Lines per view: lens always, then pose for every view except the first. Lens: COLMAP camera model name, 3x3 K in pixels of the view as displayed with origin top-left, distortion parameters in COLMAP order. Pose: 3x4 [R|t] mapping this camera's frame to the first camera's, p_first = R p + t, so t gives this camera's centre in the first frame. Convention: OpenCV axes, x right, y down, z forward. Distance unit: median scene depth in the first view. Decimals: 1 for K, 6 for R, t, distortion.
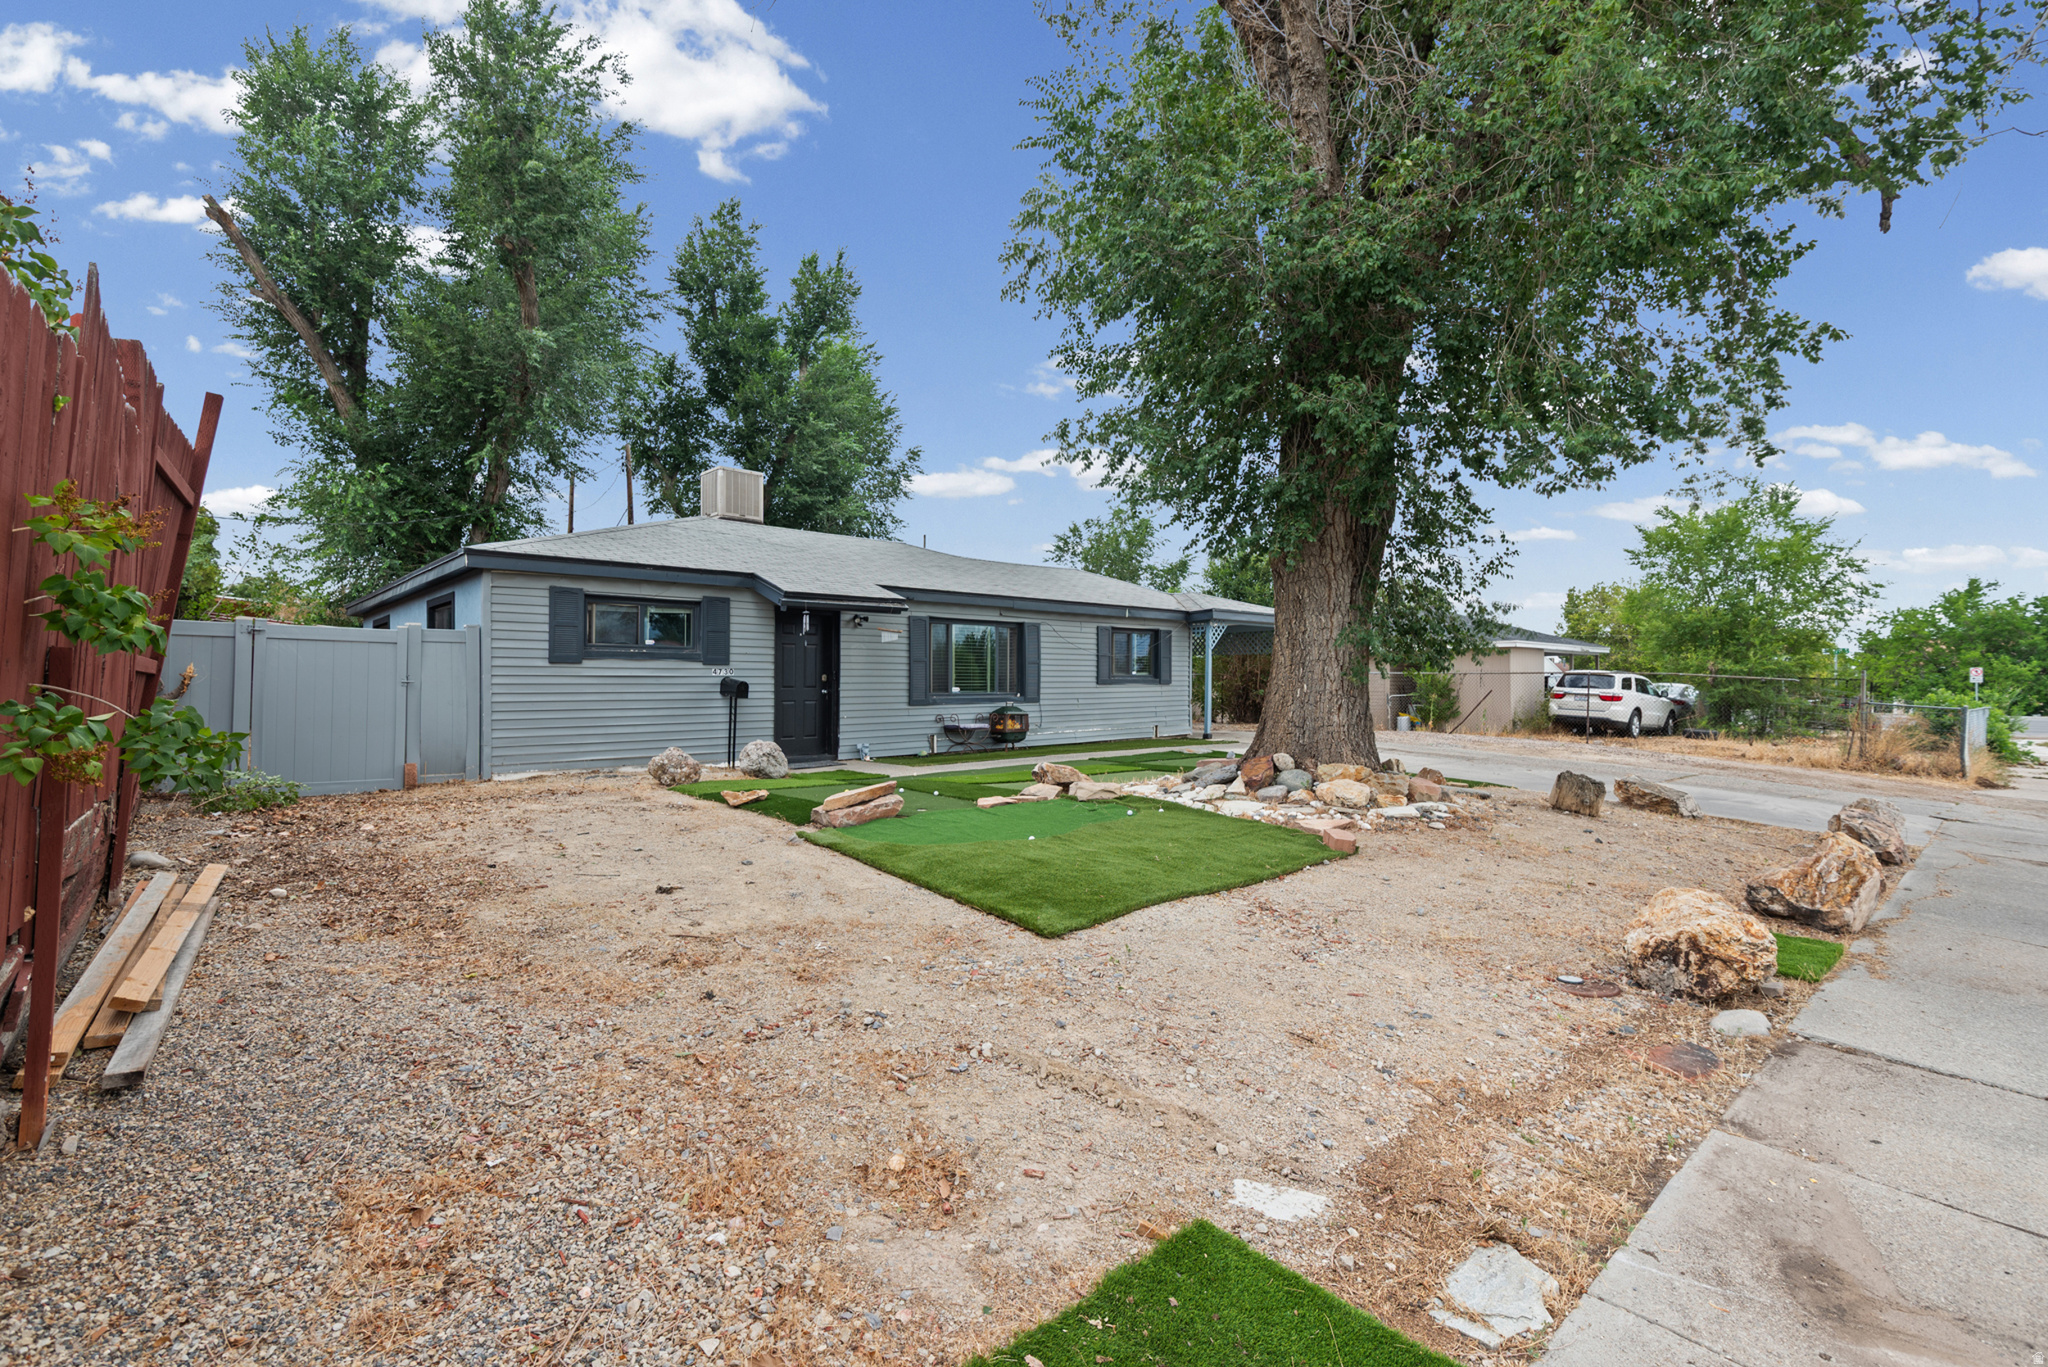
lens RADIAL K [[919.2, 0, 1029.9], [0, 919.2, 673.7], [0, 0, 1]] dist [0.030292, -0.010542]
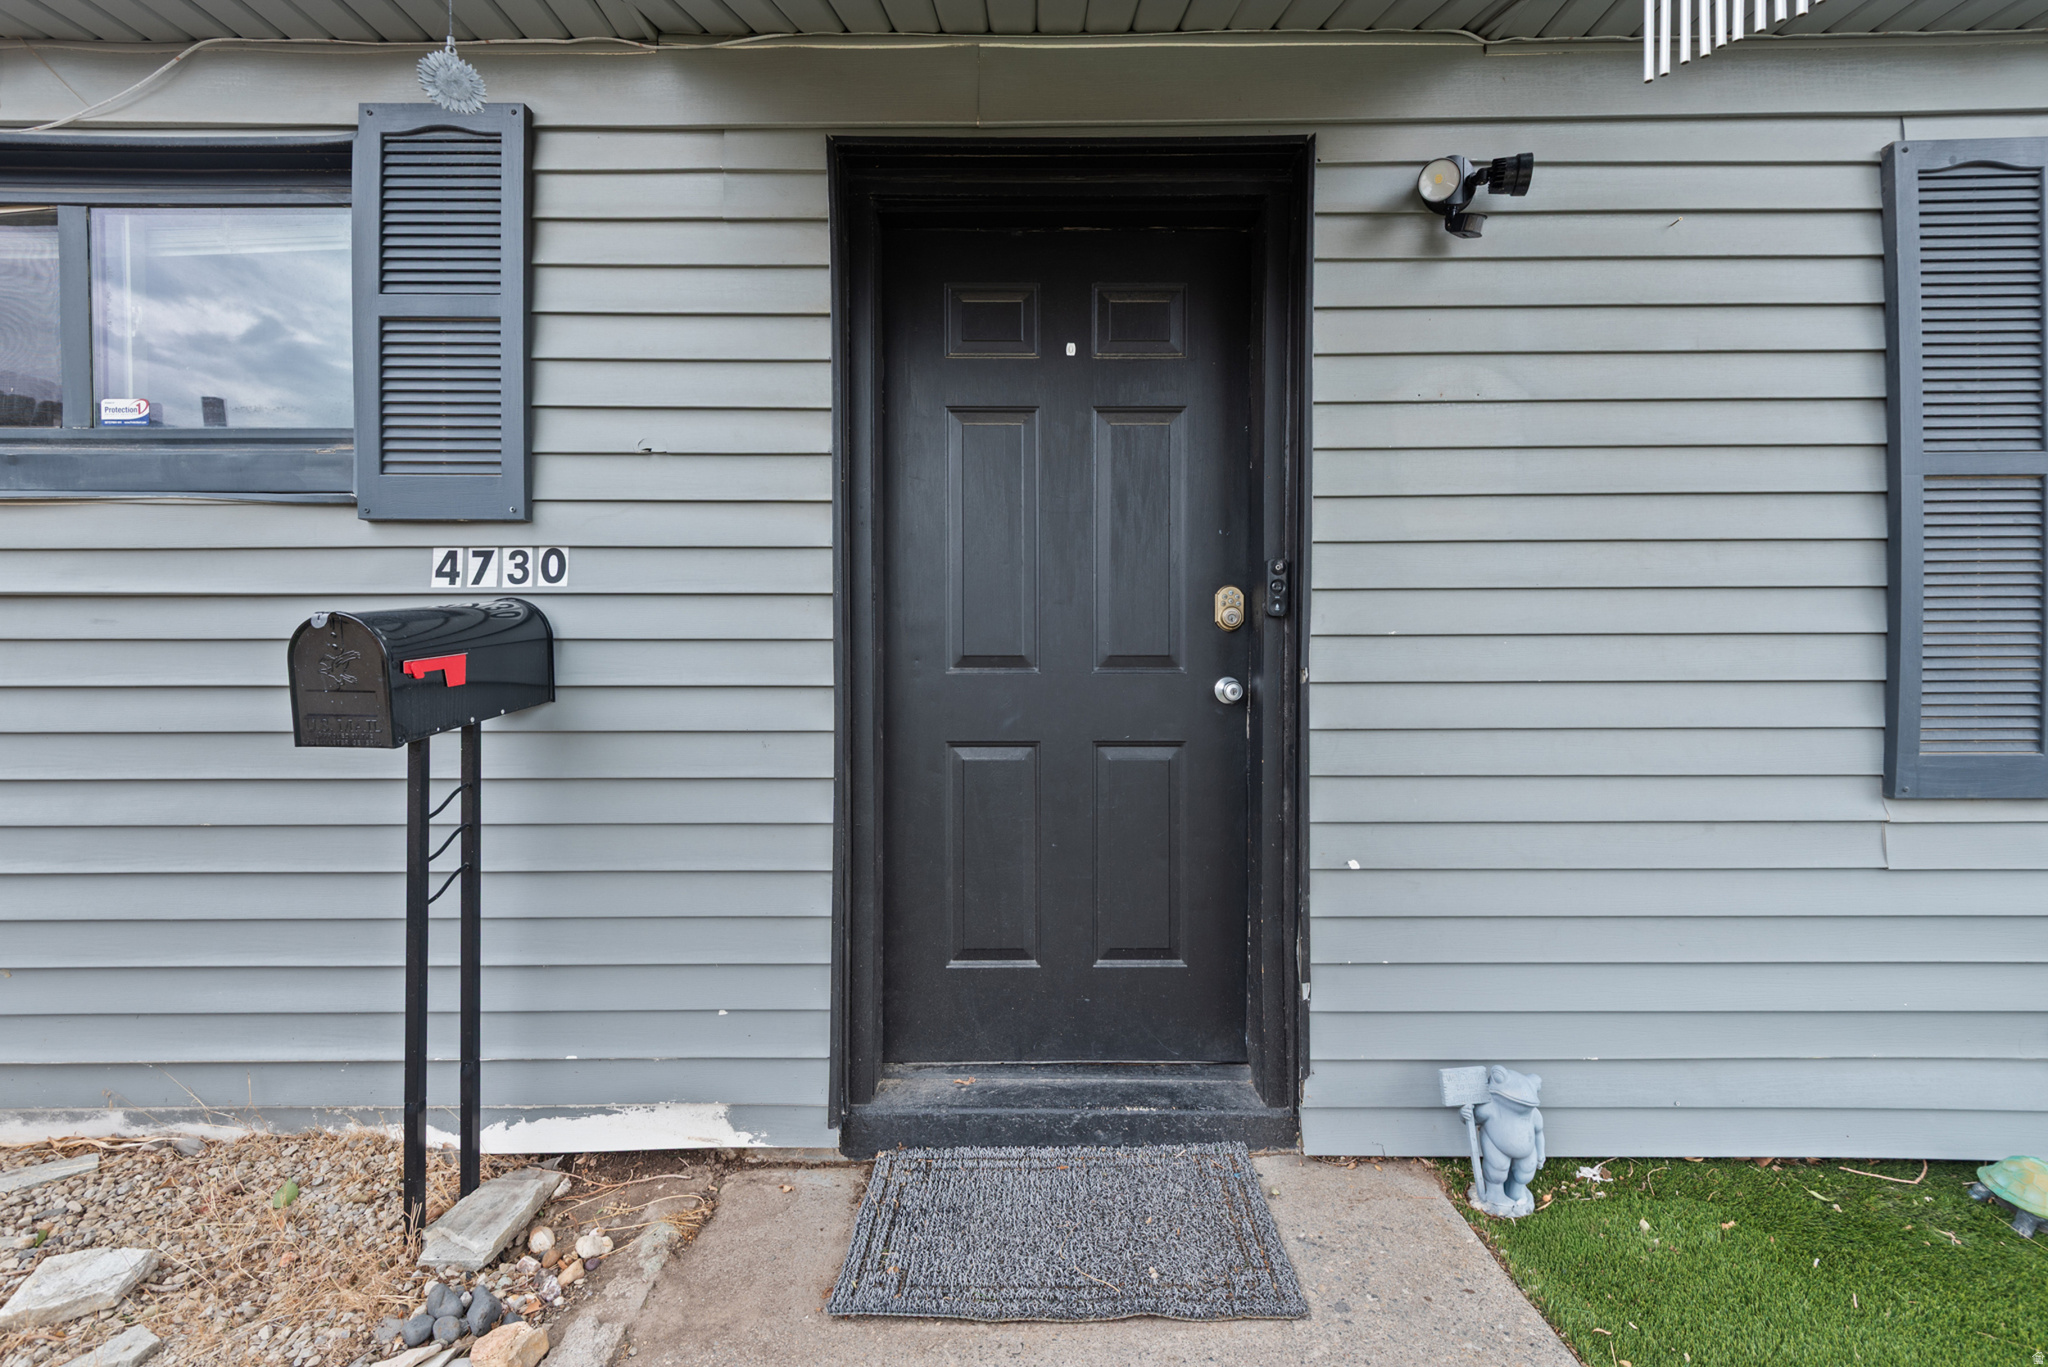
lens RADIAL K [[919.2, 0, 1029.9], [0, 919.2, 673.7], [0, 0, 1]] dist [0.030292, -0.010542]
pose [[0.742922, 0.001779, -0.669376, -0.124440], [0.007764, 0.999906, 0.011274, 0.012723], [0.669333, -0.013573, 0.742839, 0.762751]]
